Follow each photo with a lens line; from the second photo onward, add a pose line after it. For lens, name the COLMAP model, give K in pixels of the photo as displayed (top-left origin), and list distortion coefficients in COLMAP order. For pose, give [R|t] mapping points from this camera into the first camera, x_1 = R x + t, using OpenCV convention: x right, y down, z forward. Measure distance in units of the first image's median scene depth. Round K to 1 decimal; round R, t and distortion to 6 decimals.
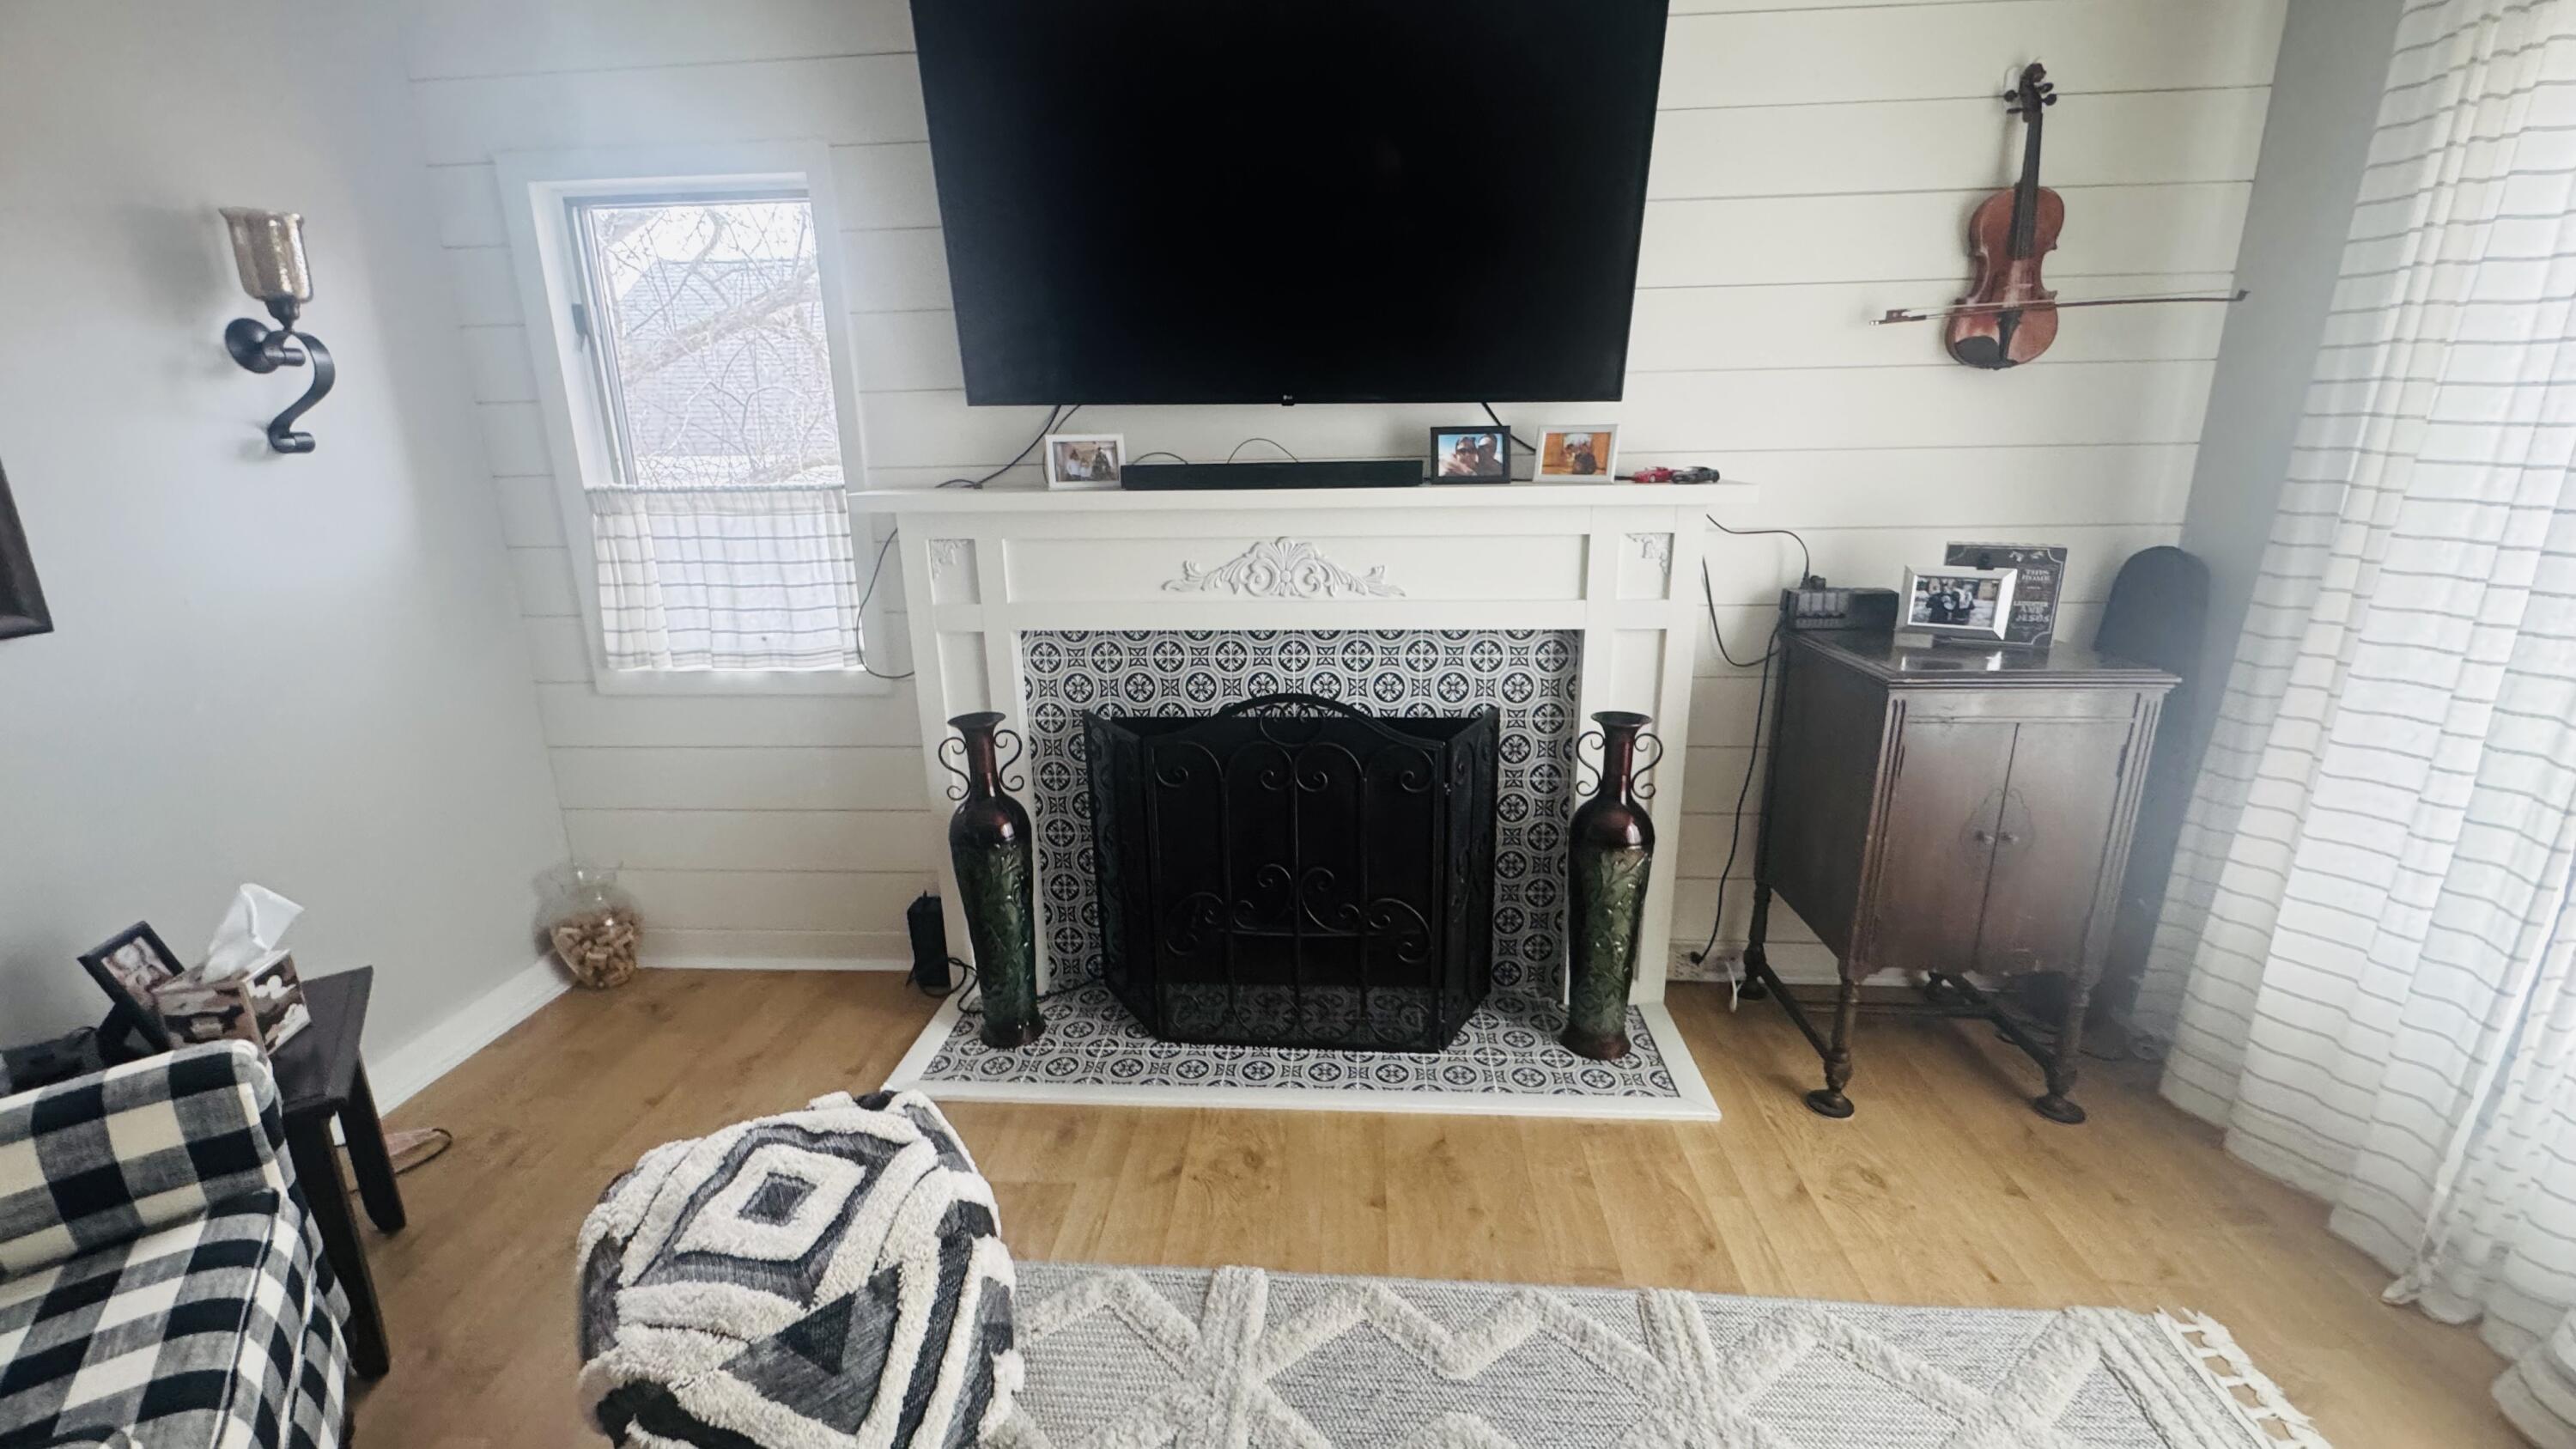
lens RADIAL K [[1034.1, 0, 1289.3], [0, 1034.1, 724.5], [0, 0, 1]] dist [-0.001461, 0.000056]
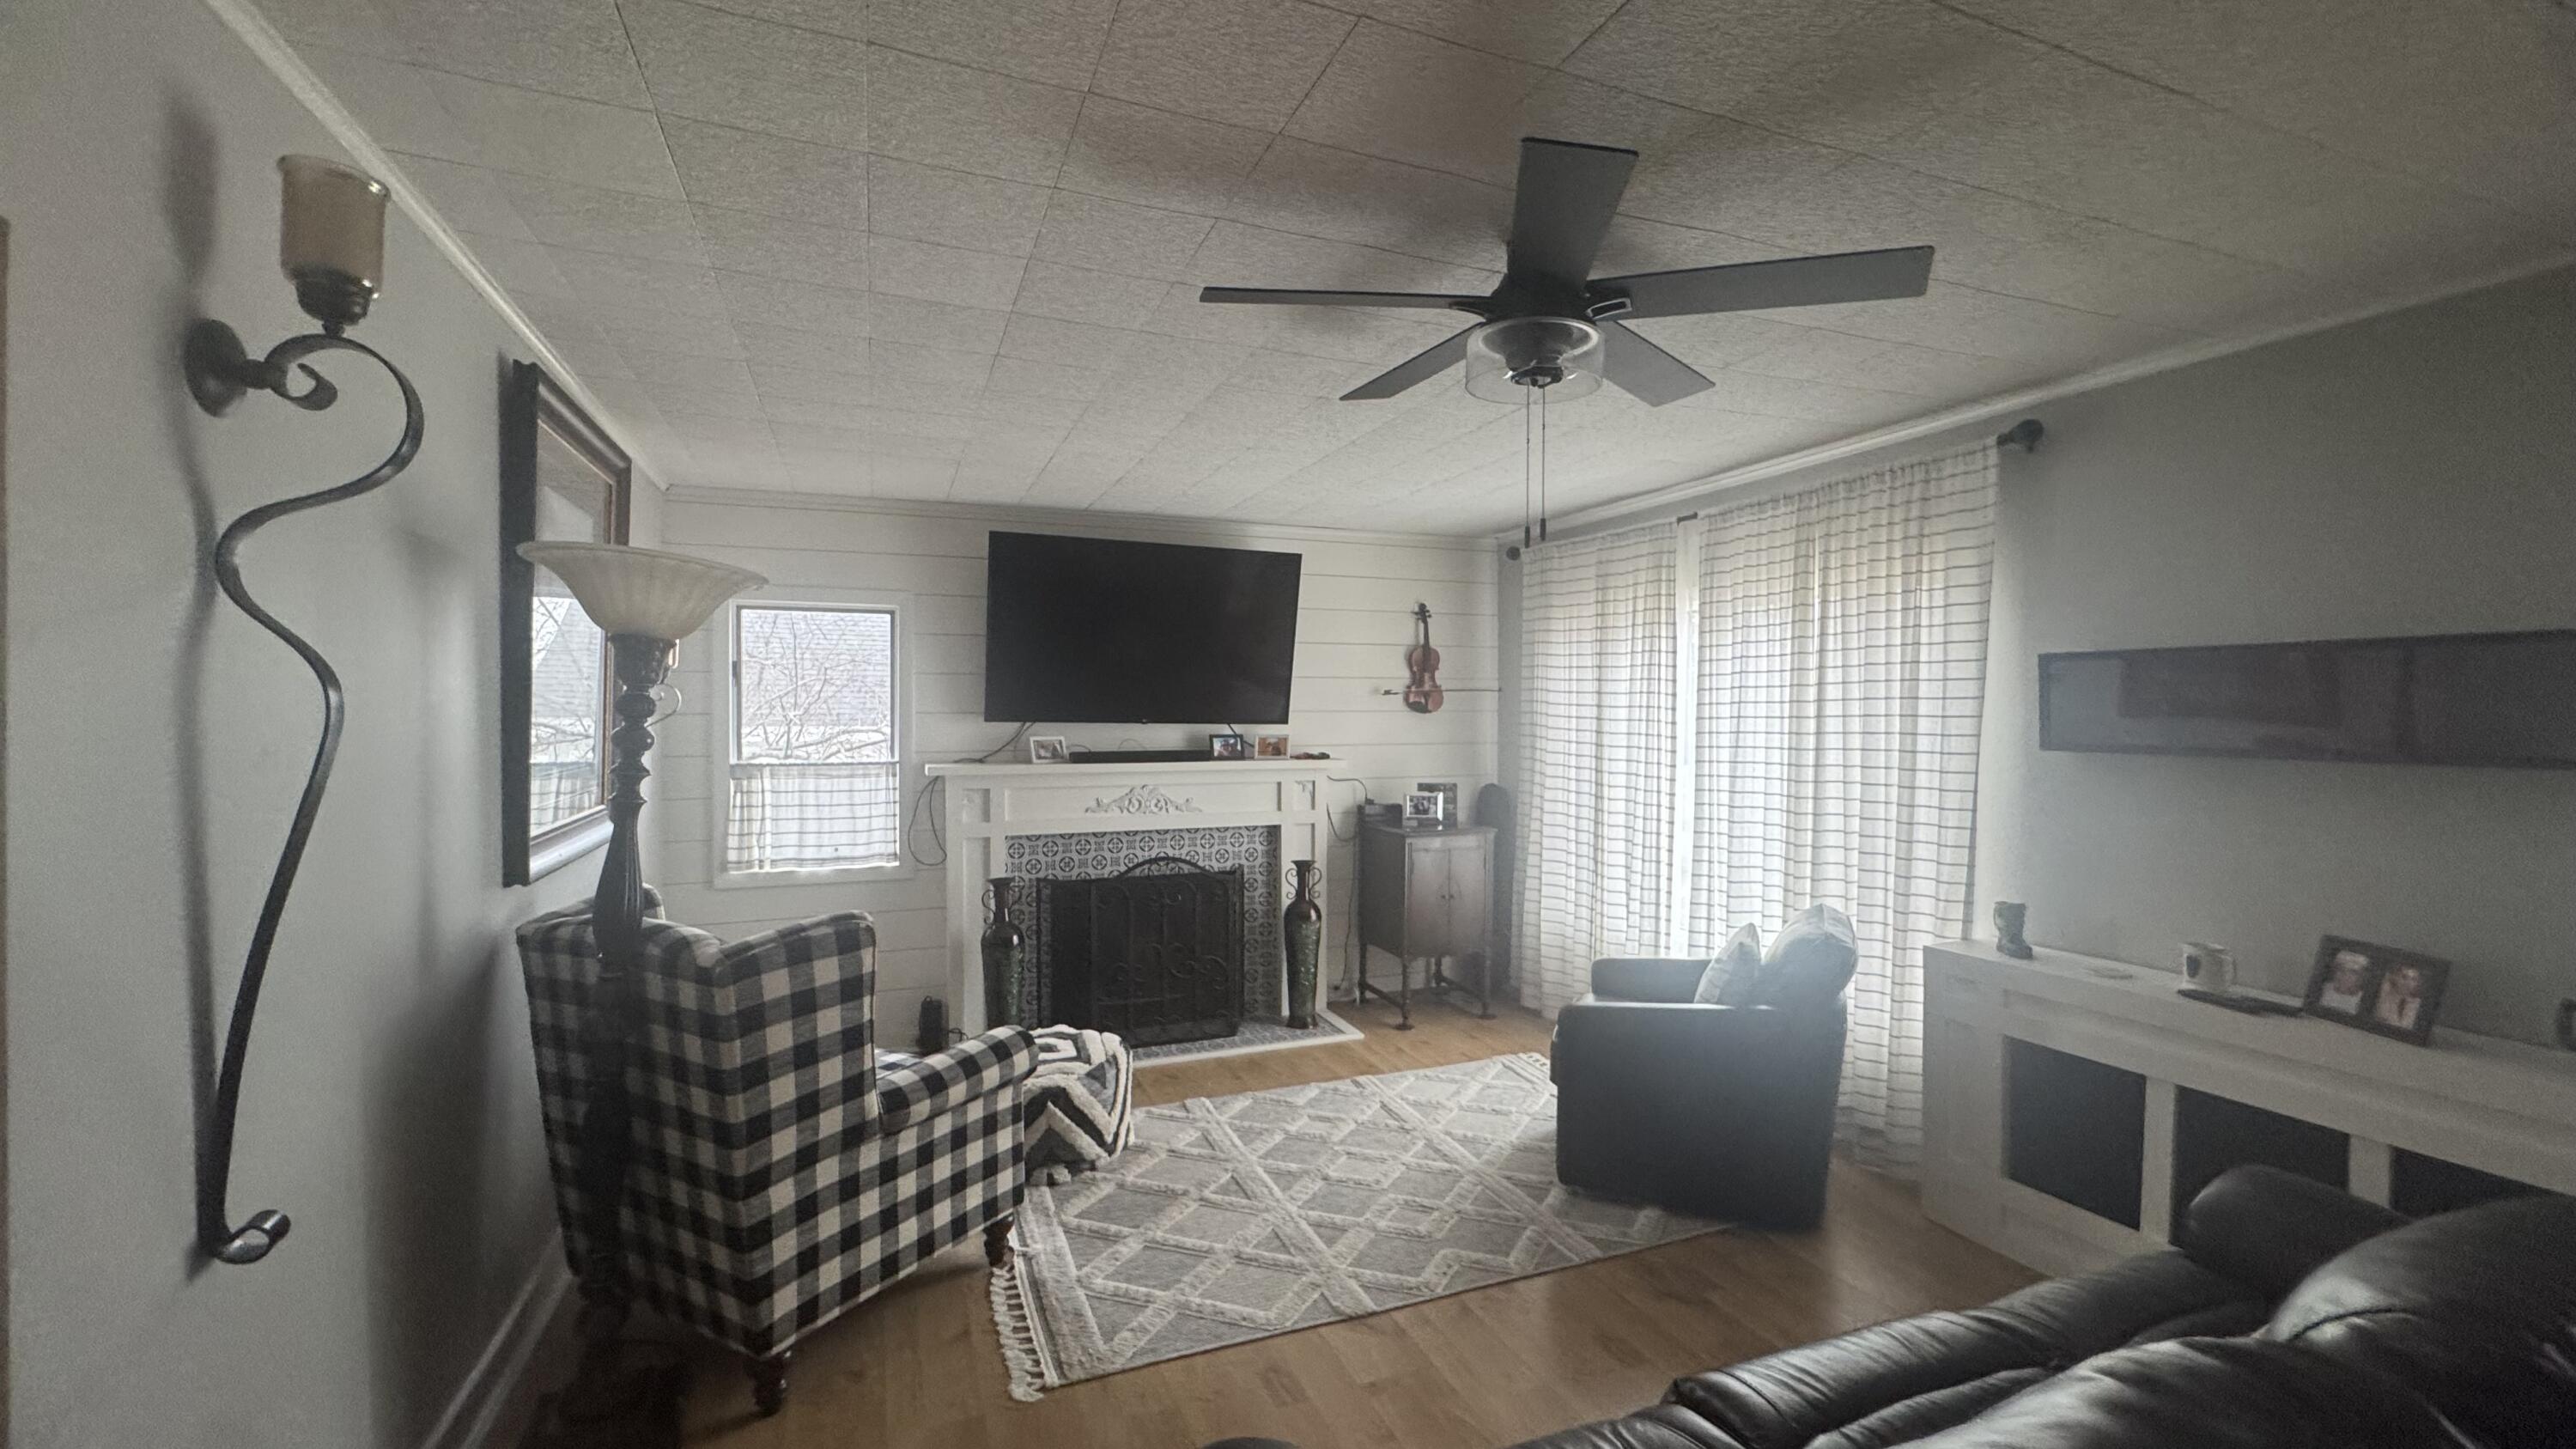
lens RADIAL K [[1034.1, 0, 1289.3], [0, 1034.1, 724.5], [0, 0, 1]] dist [-0.001461, 0.000056]
pose [[0.902712, 0.011044, 0.430103, -0.647391], [0.098667, 0.967715, -0.231933, 0.214073], [-0.418779, 0.251806, 0.872478, -0.977781]]
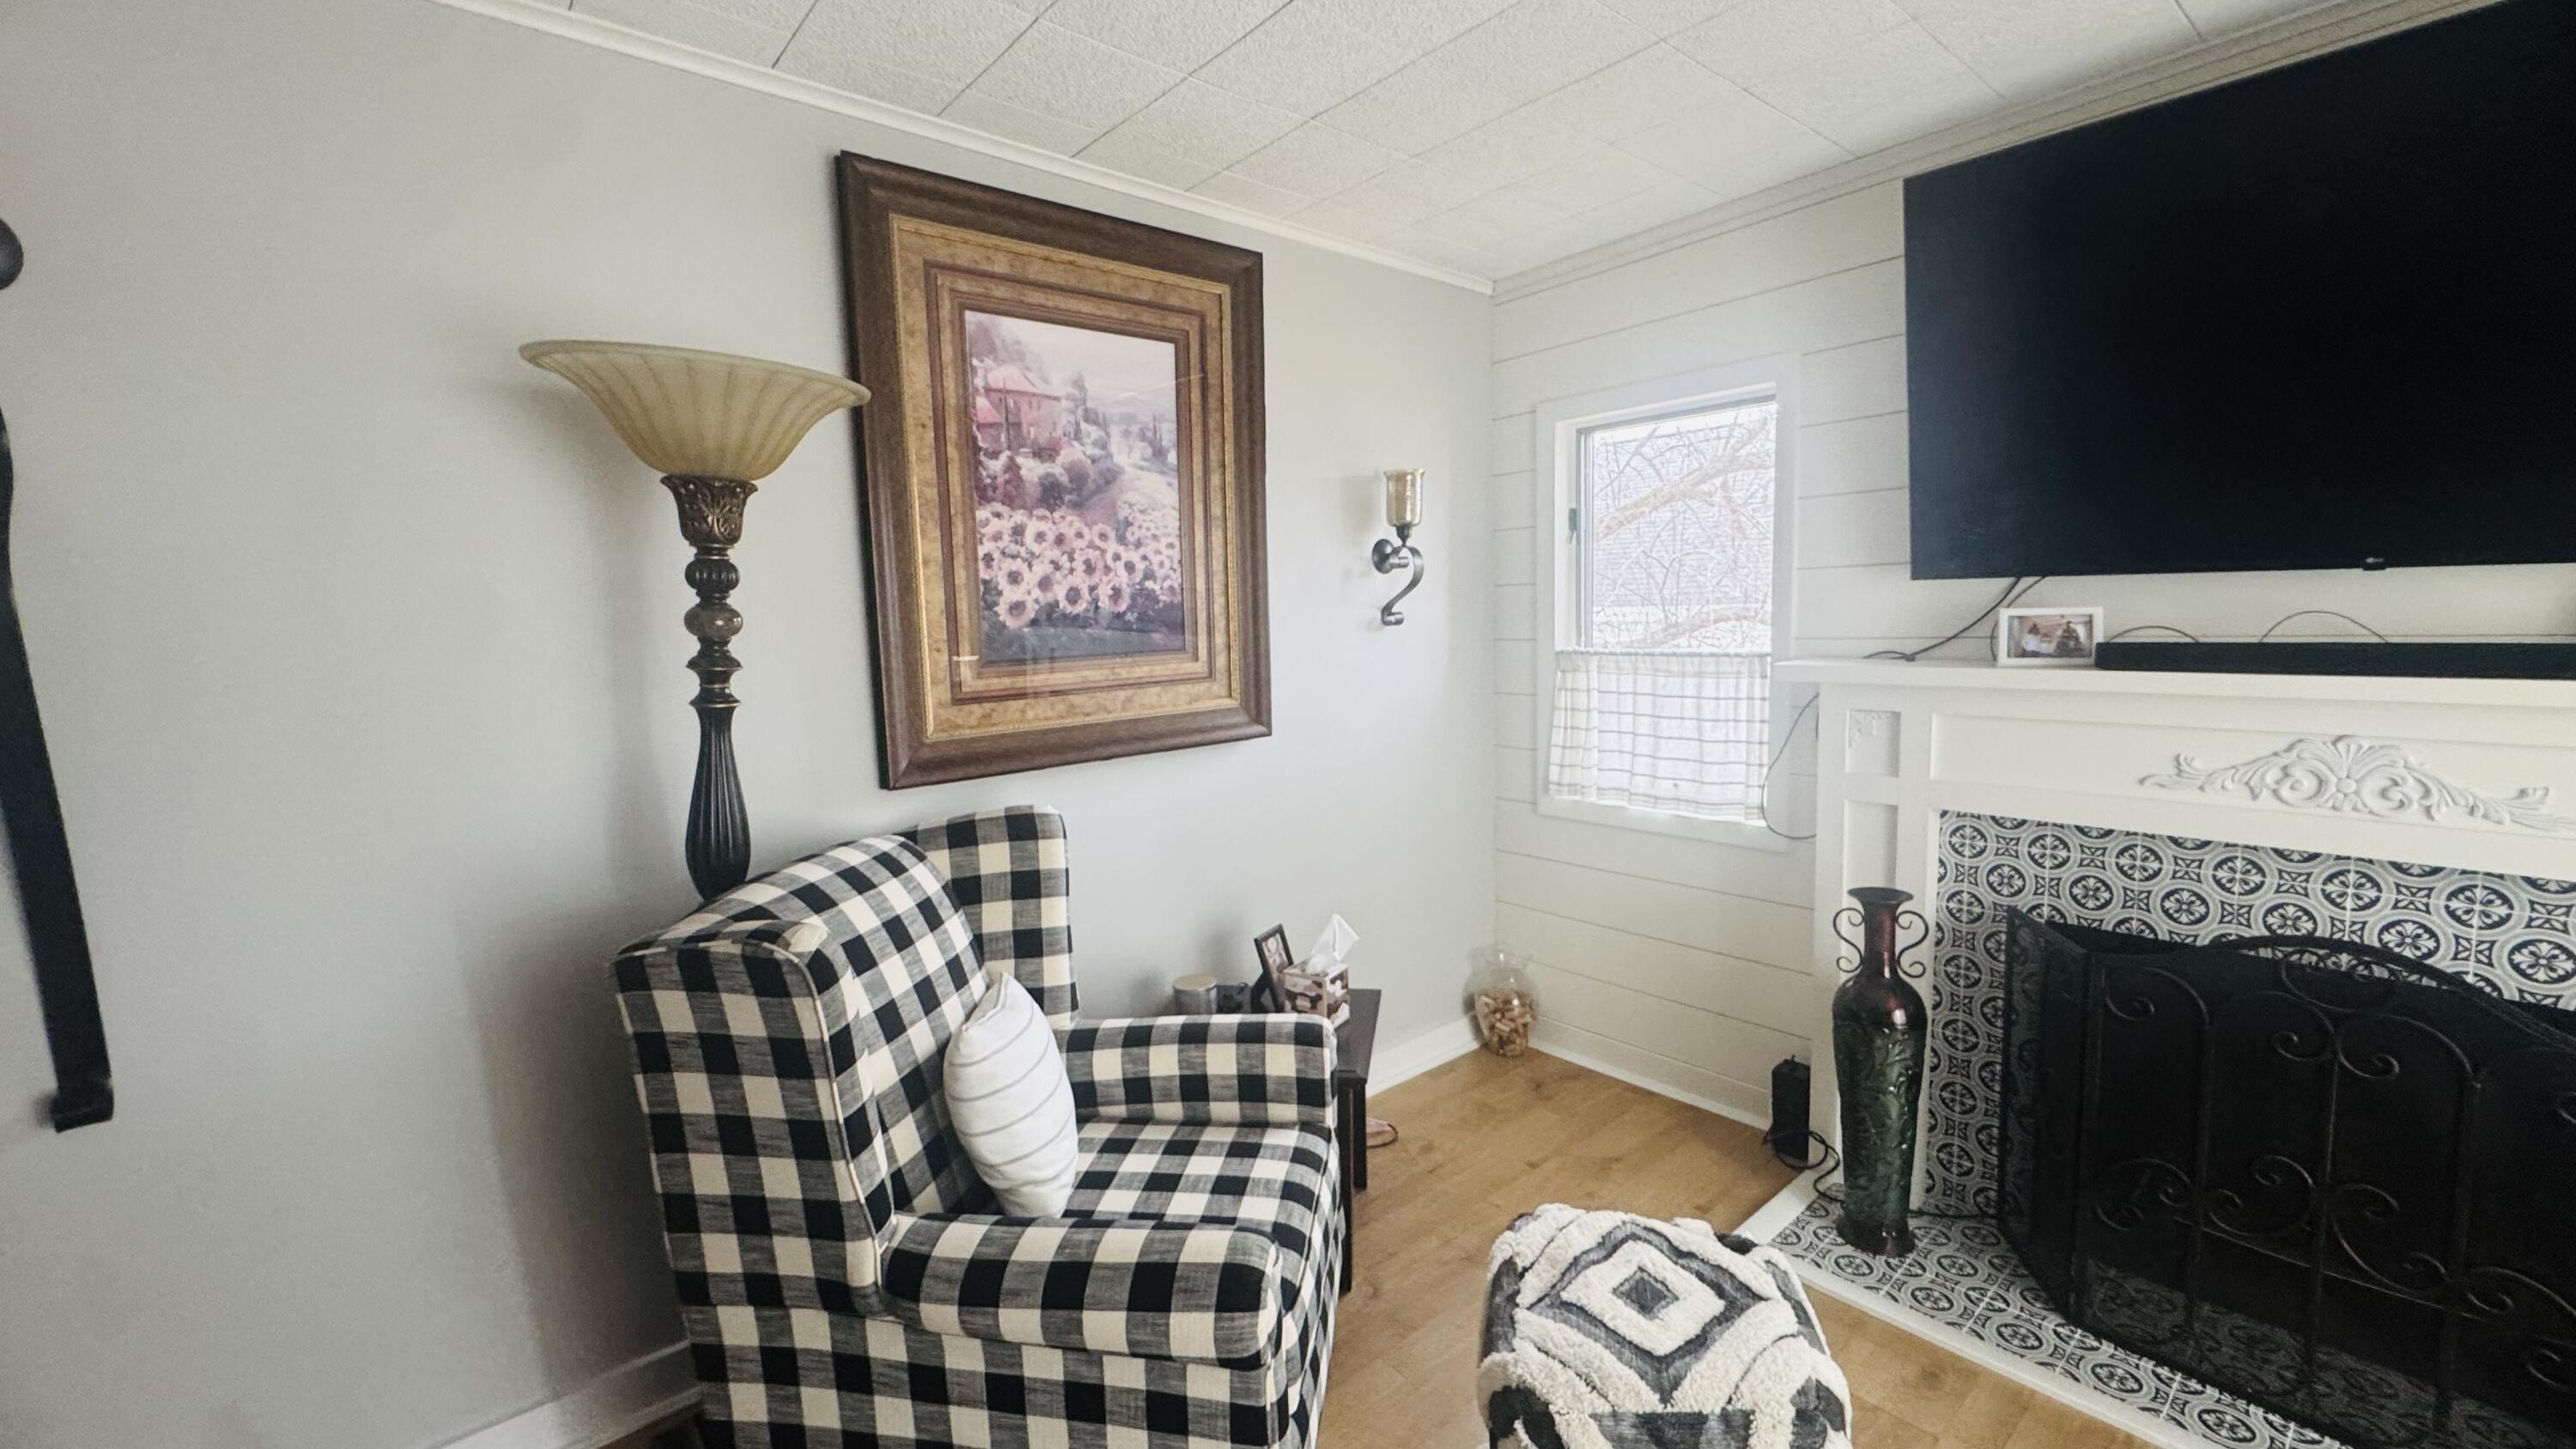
lens RADIAL K [[1034.1, 0, 1289.3], [0, 1034.1, 724.5], [0, 0, 1]] dist [-0.001461, 0.000056]
pose [[0.697127, 0.074014, -0.713117, -0.007693], [-0.169802, 0.983403, -0.063928, -0.005664], [0.696549, 0.165654, 0.698125, -0.093979]]
